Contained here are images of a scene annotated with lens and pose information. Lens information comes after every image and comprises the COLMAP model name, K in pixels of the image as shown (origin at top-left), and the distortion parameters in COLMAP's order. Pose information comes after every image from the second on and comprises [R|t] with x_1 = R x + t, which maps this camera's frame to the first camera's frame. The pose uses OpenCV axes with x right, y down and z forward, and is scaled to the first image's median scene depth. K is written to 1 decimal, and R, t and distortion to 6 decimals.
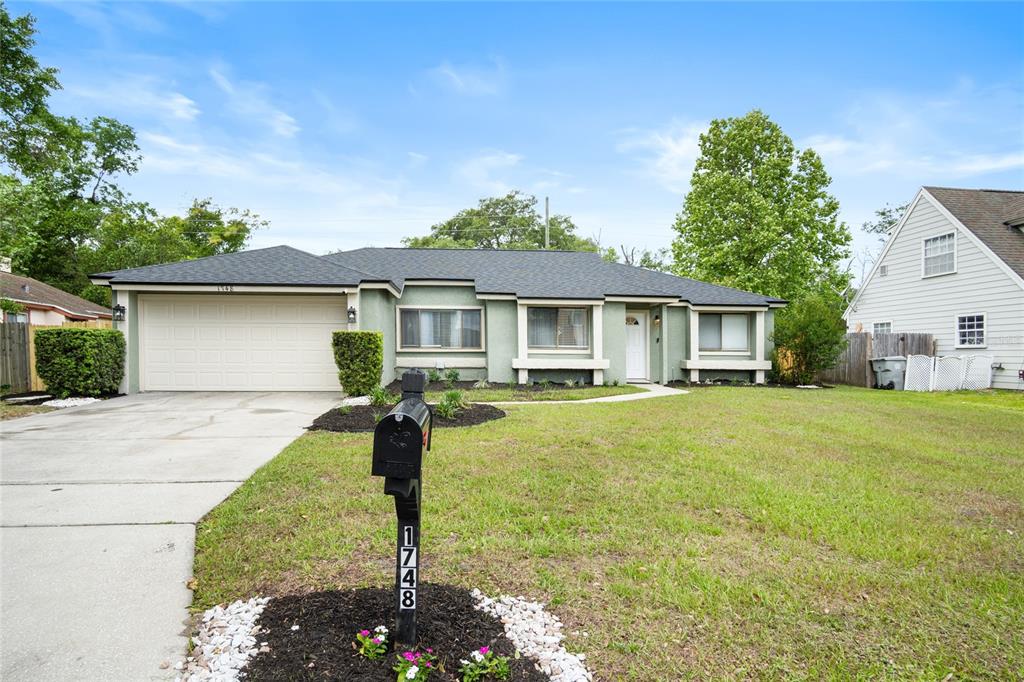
lens RADIAL K [[589.3, 0, 492.7], [0, 589.3, 360.6], [0, 0, 1]] dist [-0.006355, -0.001531]
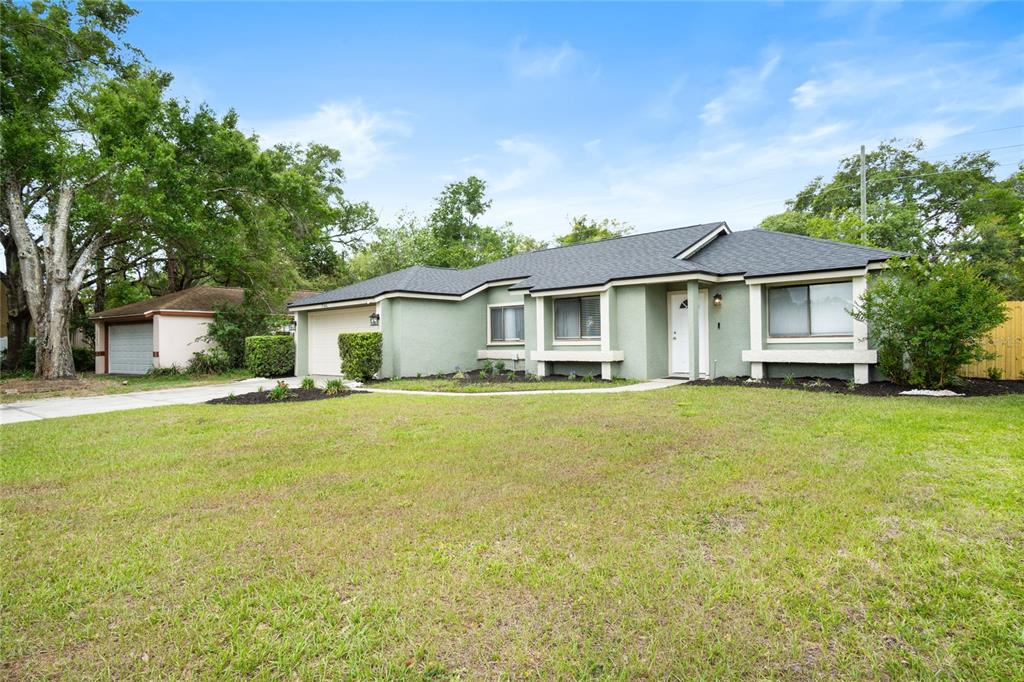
lens RADIAL K [[559.6, 0, 512.0], [0, 559.6, 341.0], [0, 0, 1]] dist [-0.001067, -0.000363]
pose [[0.687931, -0.020697, -0.725481, 0.653649], [0.012480, 0.999783, -0.016688, -0.004241], [0.725669, 0.002426, 0.688040, 0.279409]]
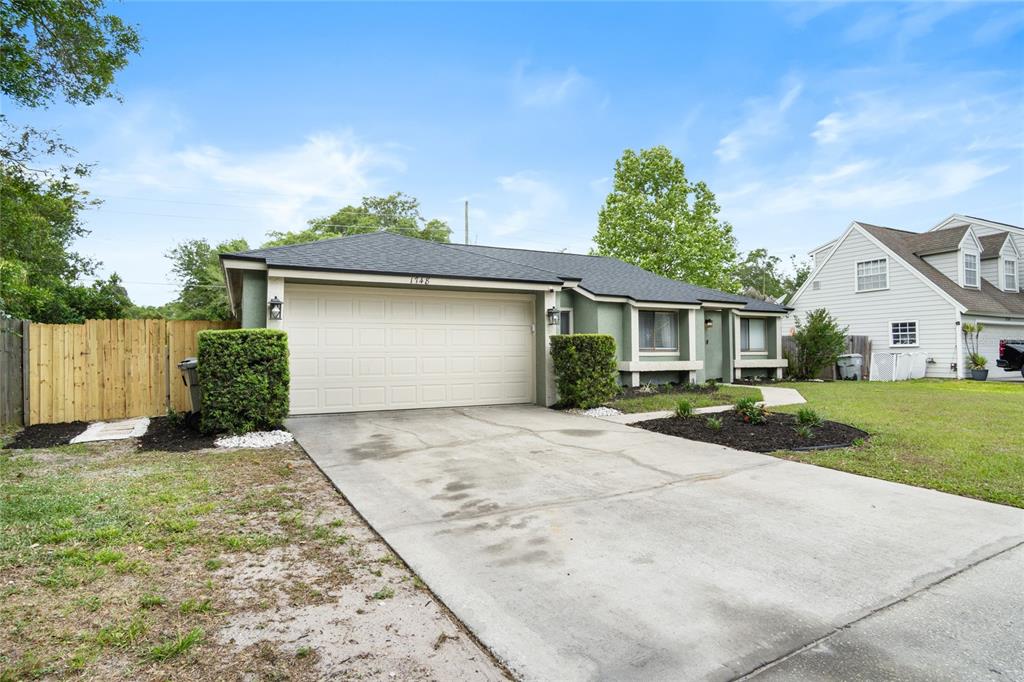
lens RADIAL K [[559.6, 0, 512.0], [0, 559.6, 341.0], [0, 0, 1]] dist [-0.001067, -0.000363]
pose [[0.920588, -0.004143, 0.390512, -0.470751], [0.017635, 0.999365, -0.030971, -0.011295], [-0.390136, 0.035398, 0.920077, 0.190946]]
